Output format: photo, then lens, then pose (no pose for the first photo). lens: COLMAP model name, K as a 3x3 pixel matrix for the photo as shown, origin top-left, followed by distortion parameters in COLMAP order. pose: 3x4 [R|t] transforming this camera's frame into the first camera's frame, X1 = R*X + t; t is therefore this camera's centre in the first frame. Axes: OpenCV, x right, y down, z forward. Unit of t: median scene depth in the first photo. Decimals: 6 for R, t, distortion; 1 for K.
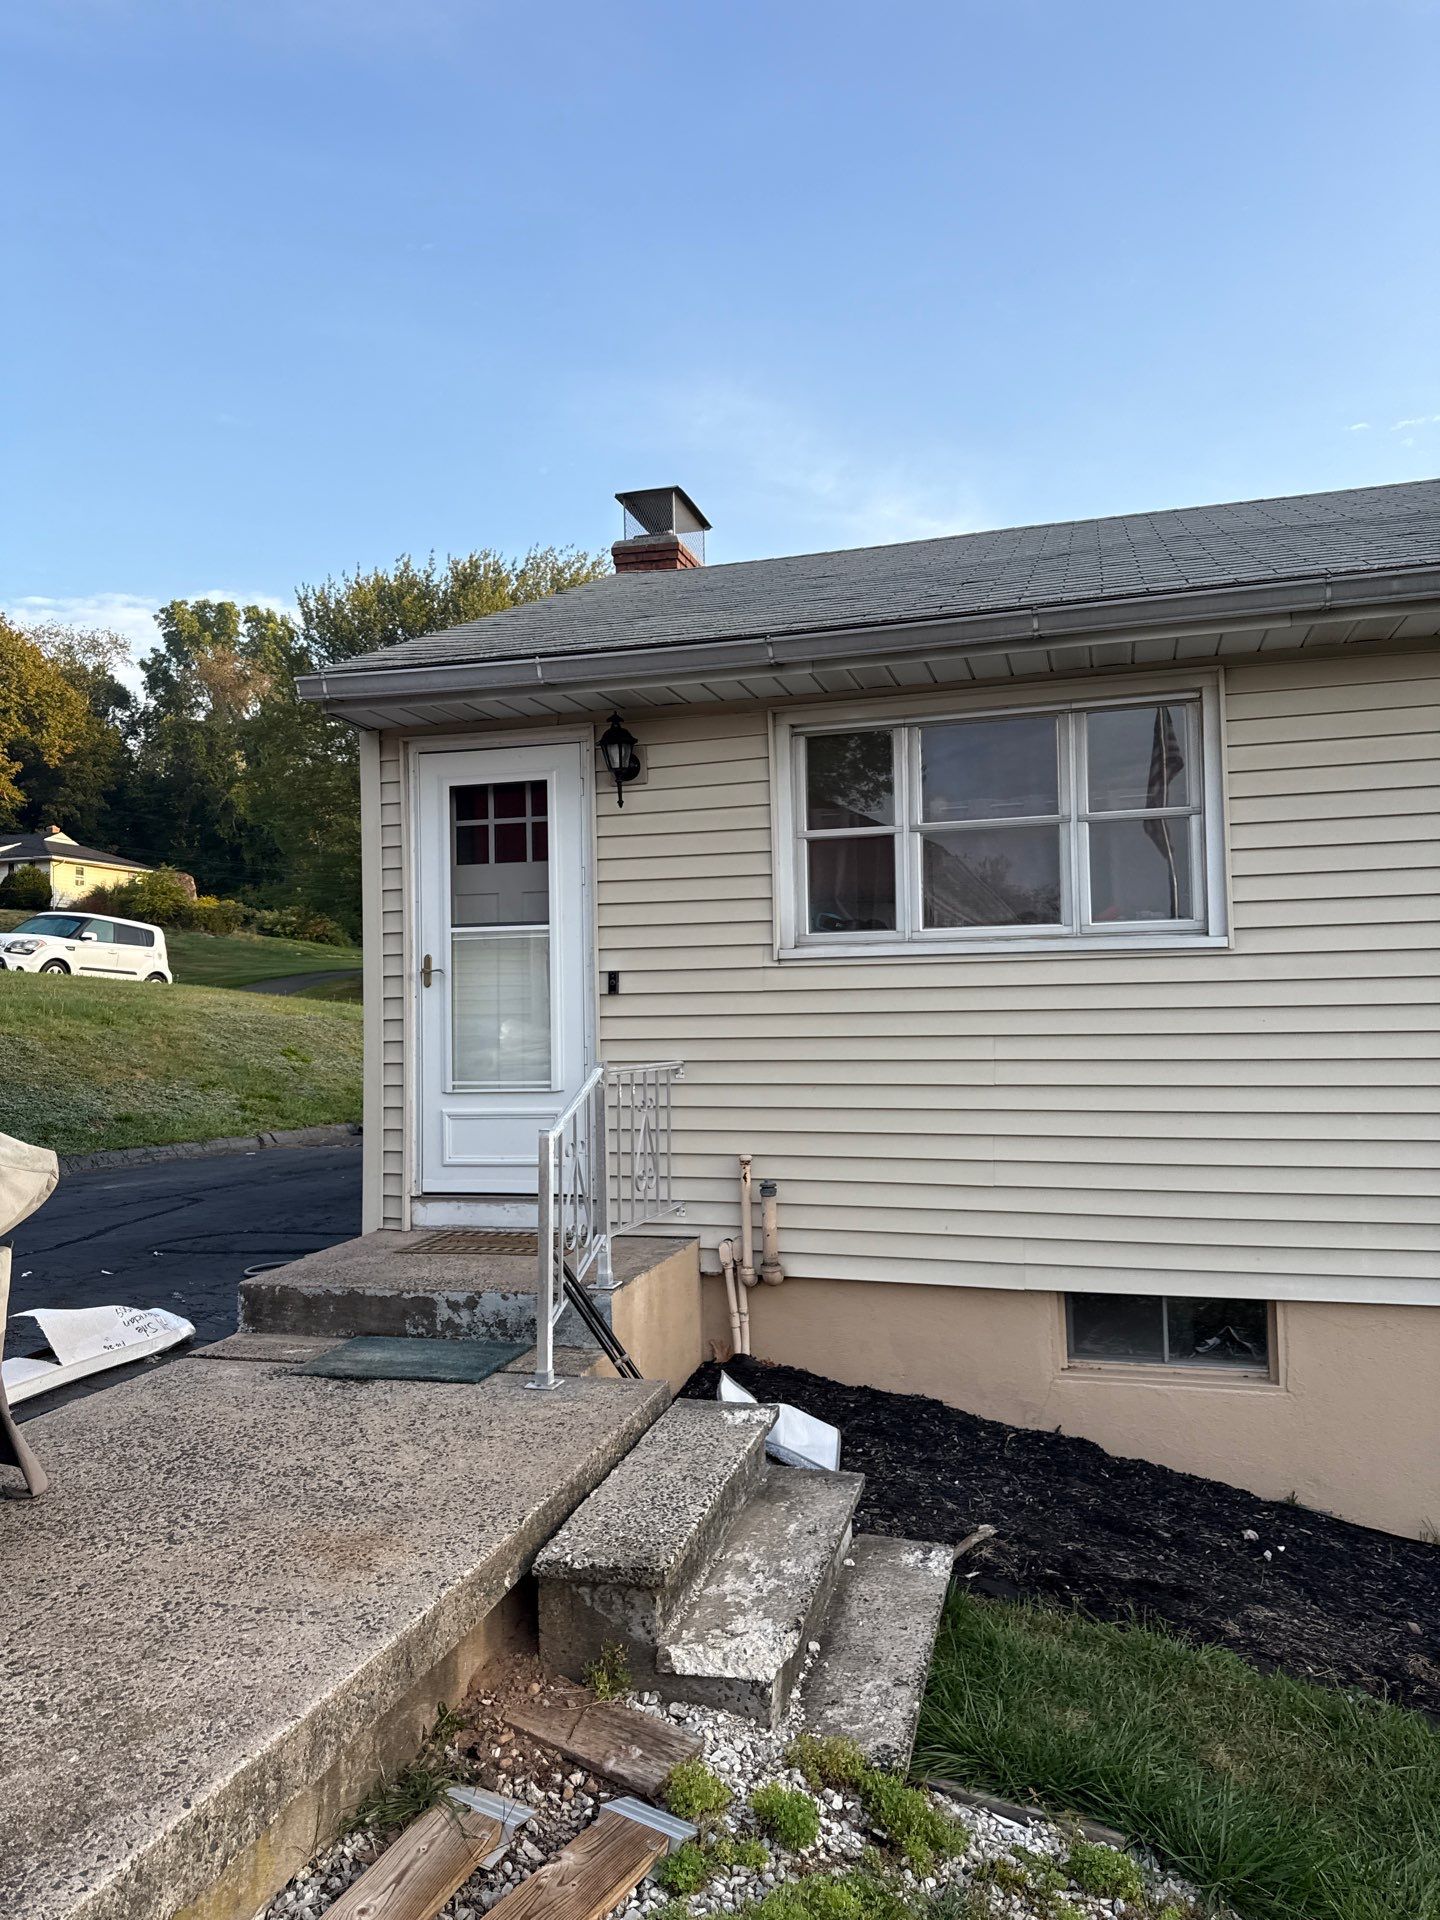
lens RADIAL K [[1451.7, 0, 720.0], [0, 1451.7, 960.0], [0, 0, 1]] dist [0.081526, -0.096953]
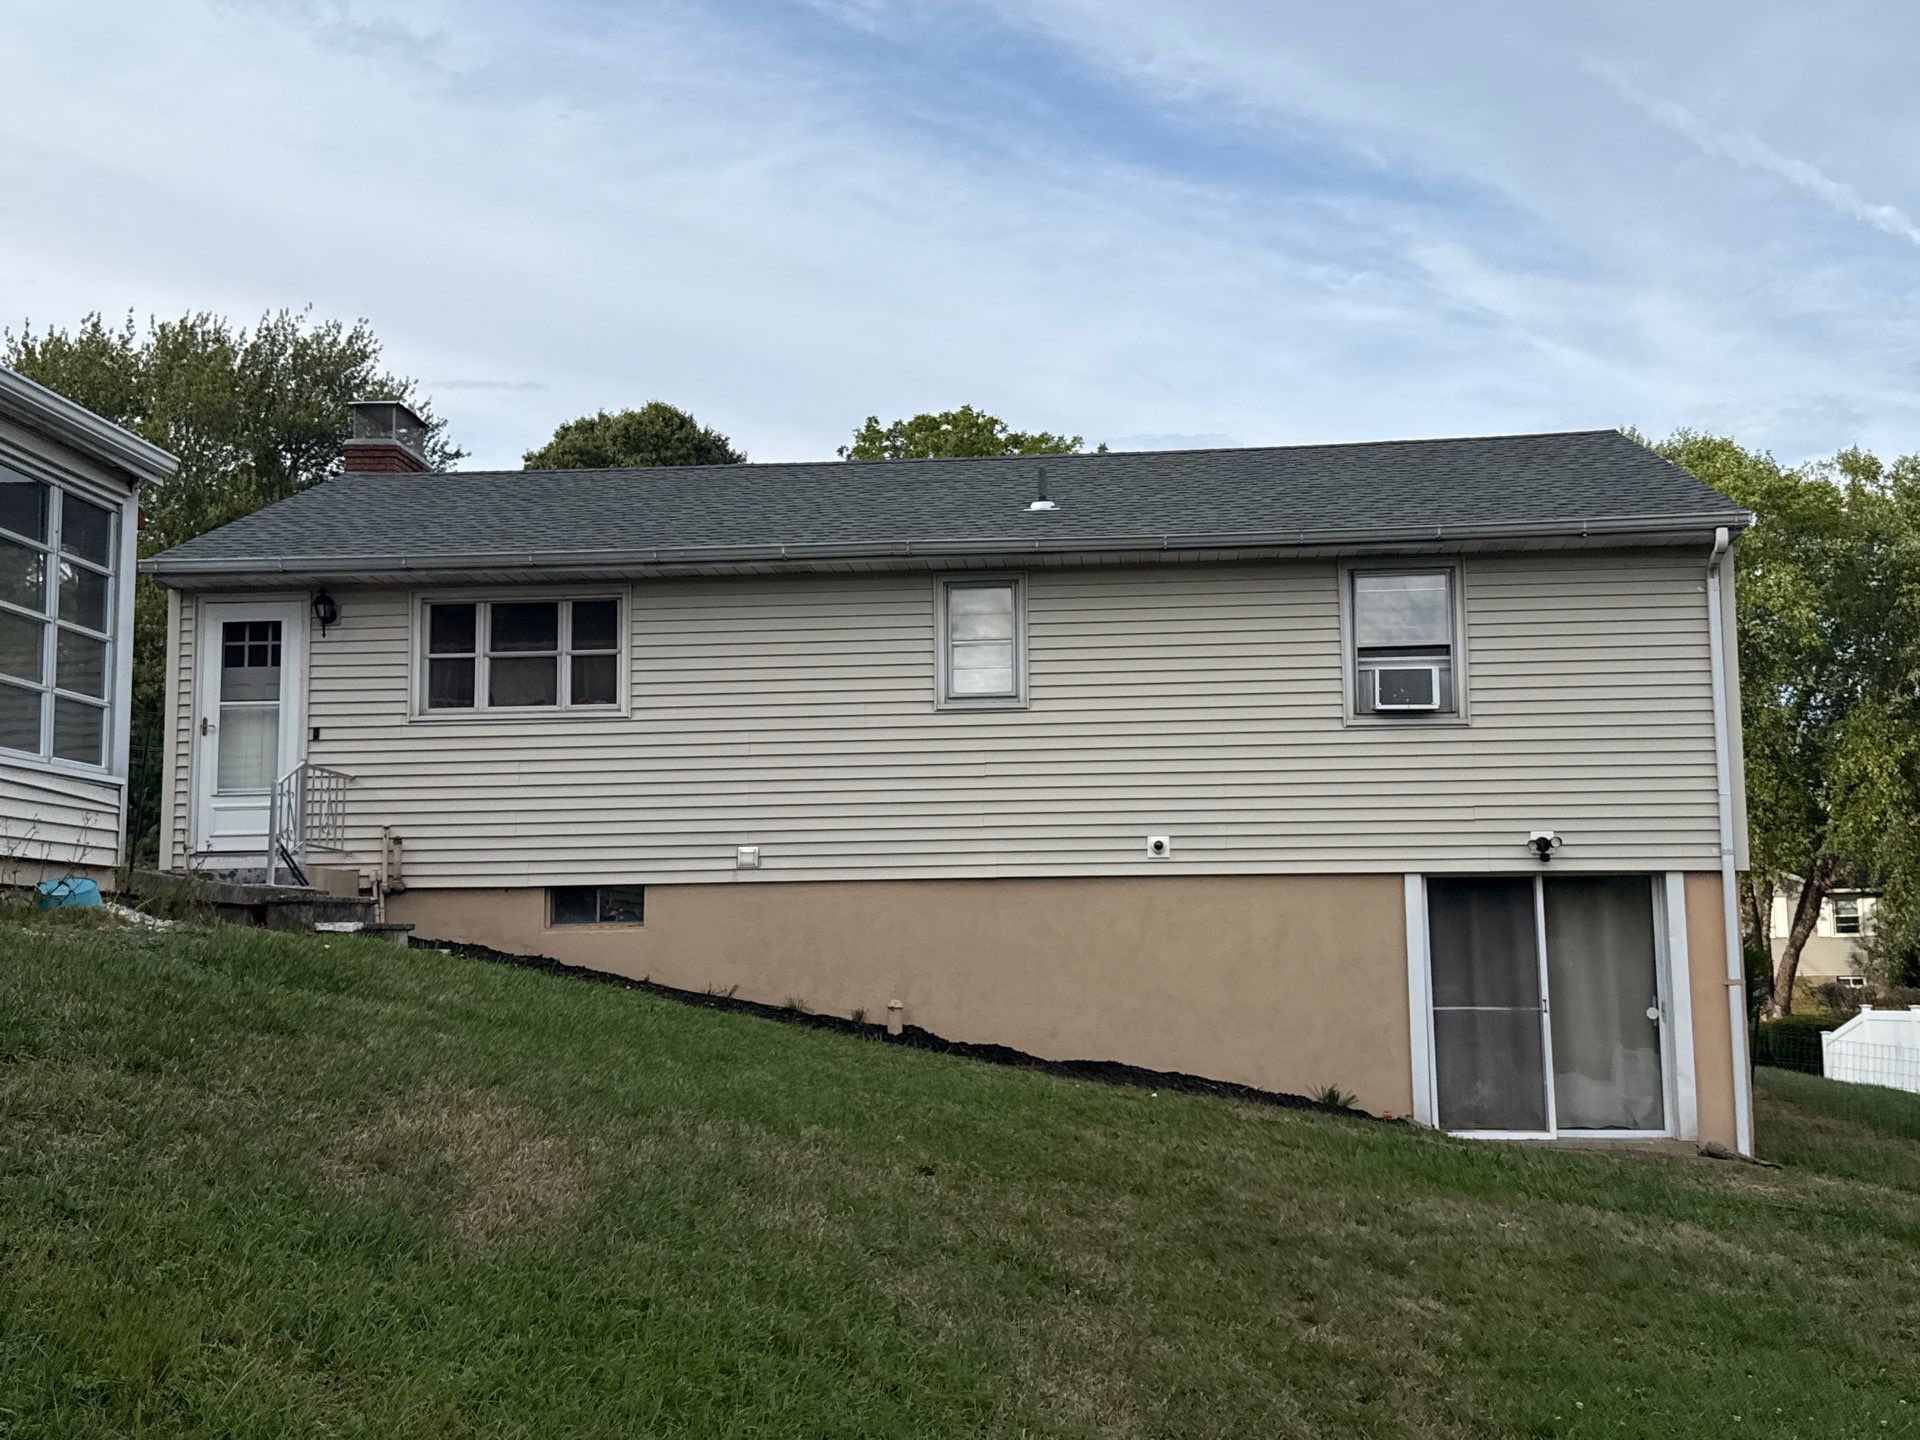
lens RADIAL K [[2070.2, 0, 960.0], [0, 2070.2, 720.0], [0, 0, 1]] dist [0.197898, -0.425885]
pose [[0.979866, 0.031390, 0.197171, 0.200399], [-0.015848, 0.996676, -0.079916, 0.199443], [-0.199024, 0.075182, 0.977106, -1.757855]]
